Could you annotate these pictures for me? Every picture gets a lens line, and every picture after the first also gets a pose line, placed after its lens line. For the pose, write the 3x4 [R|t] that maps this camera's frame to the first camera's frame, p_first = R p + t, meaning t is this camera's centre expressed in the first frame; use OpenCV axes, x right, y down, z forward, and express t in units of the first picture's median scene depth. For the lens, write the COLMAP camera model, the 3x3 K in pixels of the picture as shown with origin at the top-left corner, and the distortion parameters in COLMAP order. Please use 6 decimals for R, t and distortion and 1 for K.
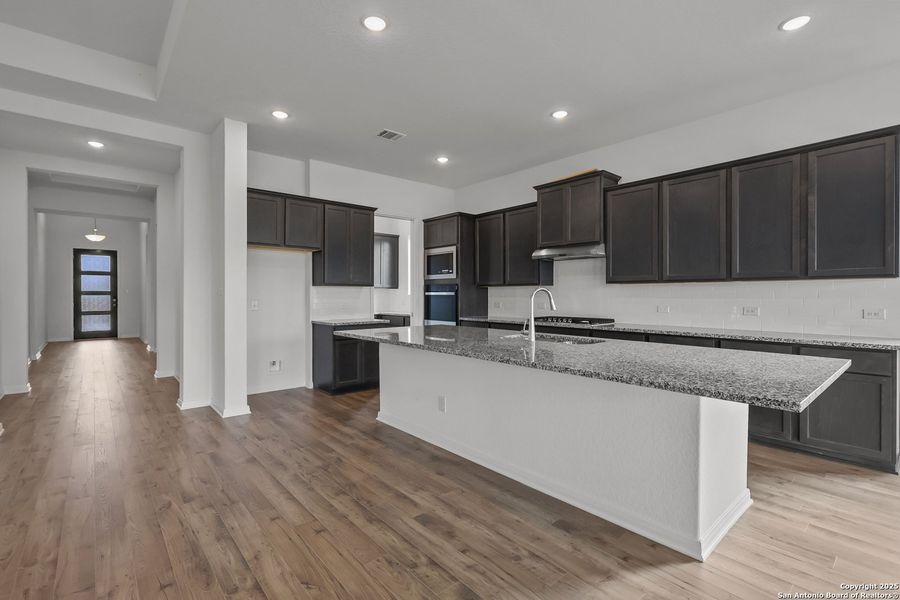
lens RADIAL K [[414.6, 0, 448.8], [0, 414.6, 295.9], [0, 0, 1]] dist [-0.005442, 0.001363]
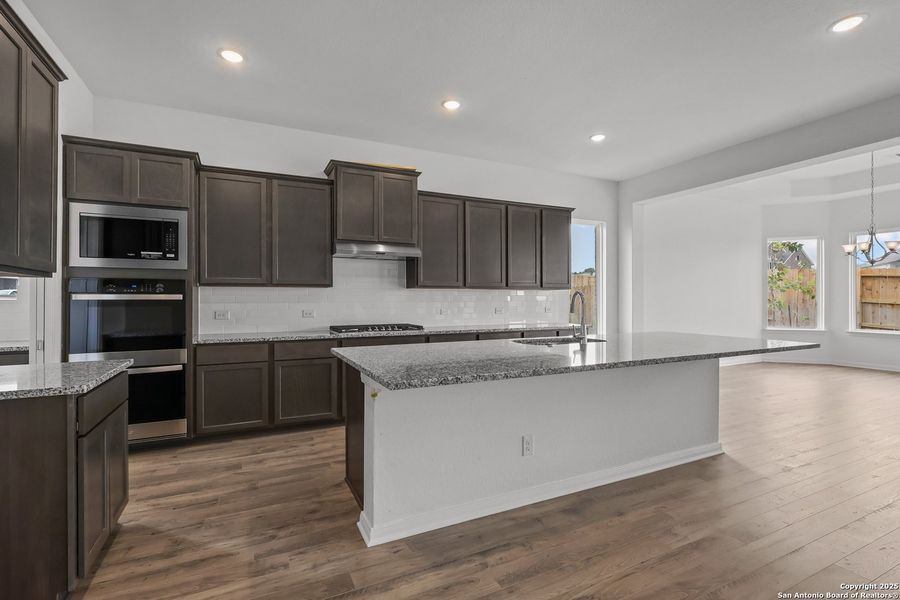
lens RADIAL K [[414.6, 0, 442.2], [0, 414.6, 298.0], [0, 0, 1]] dist [-0.005442, 0.001363]
pose [[0.264998, 0.002435, 0.964246, -0.602260], [0.004487, 0.999983, -0.003759, -0.001194], [-0.964238, 0.005322, 0.264983, 0.738127]]
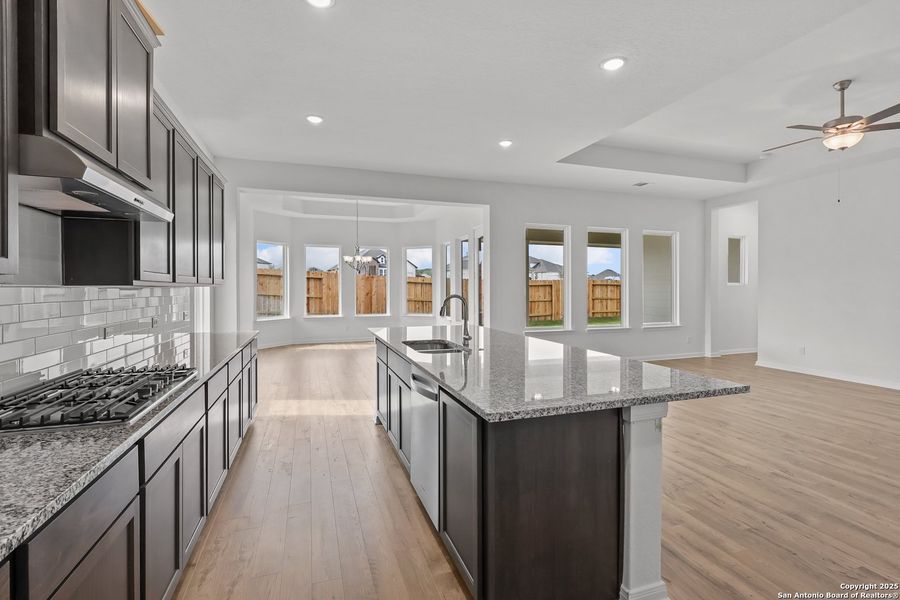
lens RADIAL K [[414.6, 0, 453.3], [0, 414.6, 287.1], [0, 0, 1]] dist [-0.005442, 0.001363]
pose [[-0.931239, 0.004424, 0.364381, -0.115846], [0.005472, 0.999983, 0.001844, -0.028666], [-0.364367, 0.003711, -0.931248, 1.398893]]
